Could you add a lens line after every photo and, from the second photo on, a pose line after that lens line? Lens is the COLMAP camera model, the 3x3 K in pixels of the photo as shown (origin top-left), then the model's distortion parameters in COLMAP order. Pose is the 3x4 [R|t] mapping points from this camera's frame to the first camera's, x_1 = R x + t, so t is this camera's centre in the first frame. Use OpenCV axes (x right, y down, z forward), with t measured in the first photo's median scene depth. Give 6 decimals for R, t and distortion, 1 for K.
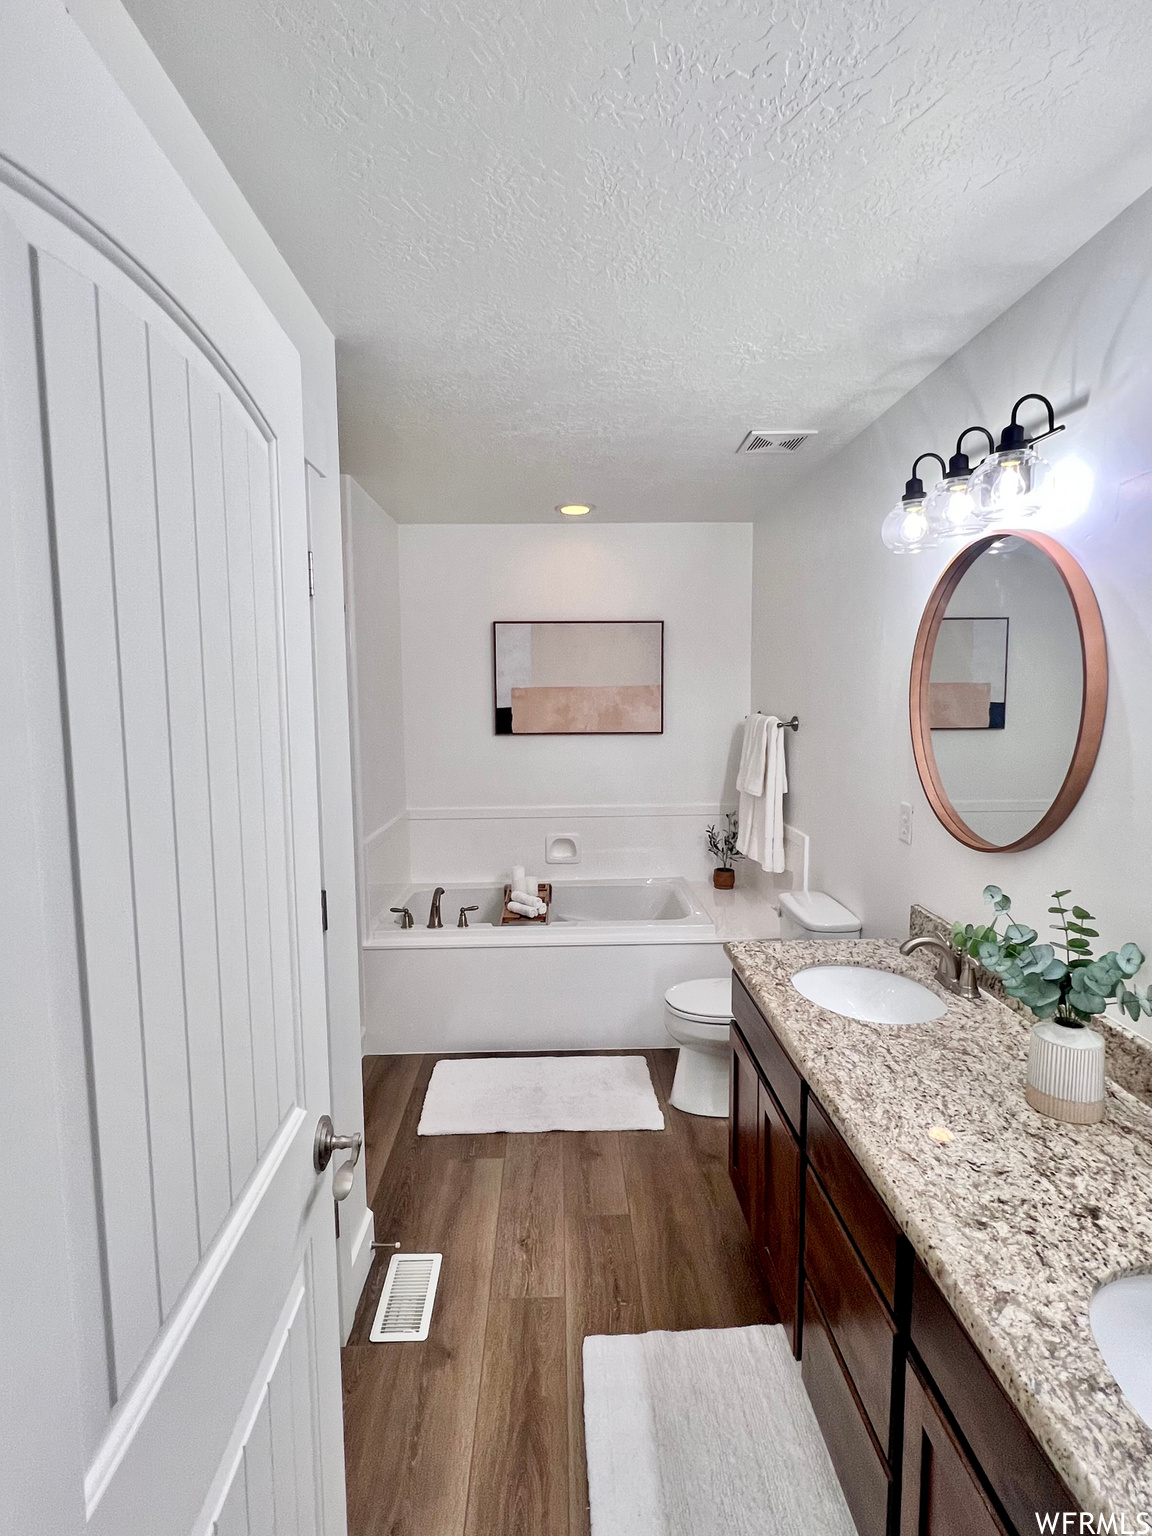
lens RADIAL K [[764.2, 0, 577.2], [0, 764.2, 768.0], [0, 0, 1]] dist [0.000871, 0.000076]
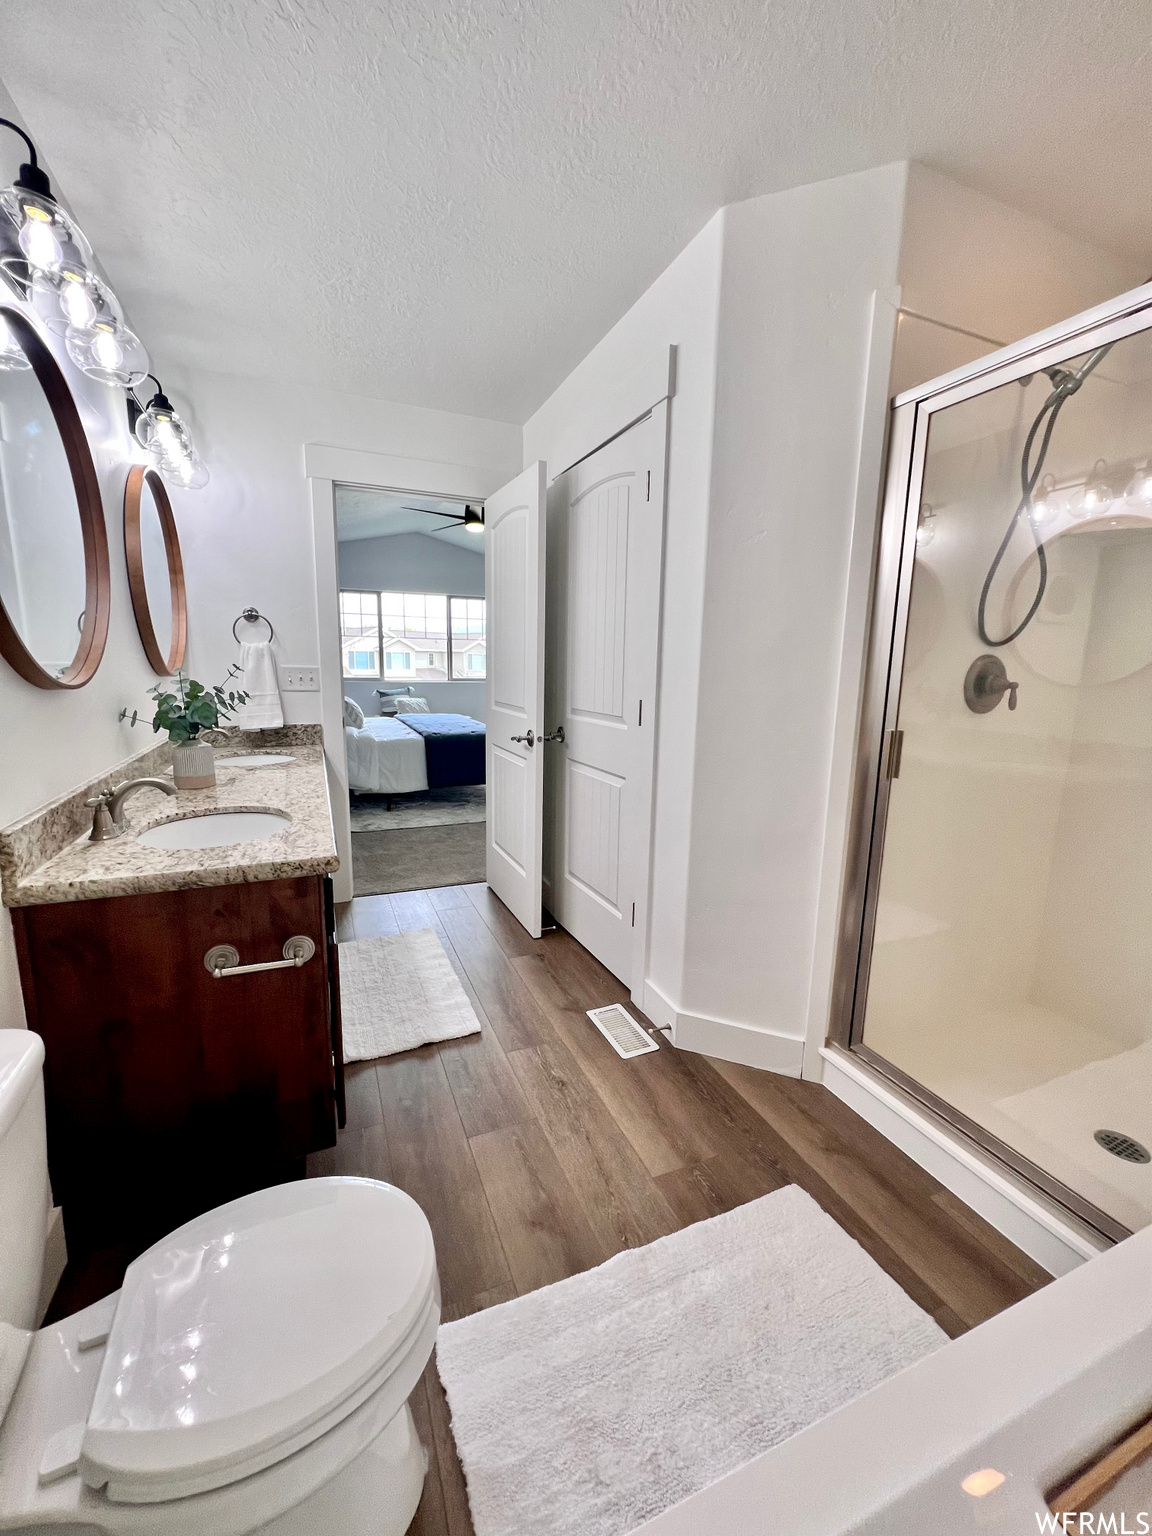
lens RADIAL K [[616.3, 0, 571.2], [0, 616.3, 770.7], [0, 0, 1]] dist [-0.001680, 0.000312]
pose [[-0.932985, 0.056225, -0.355495, 0.196658], [-0.044277, 0.962290, 0.268398, -0.023206], [0.357180, 0.266151, -0.895313, 1.660883]]
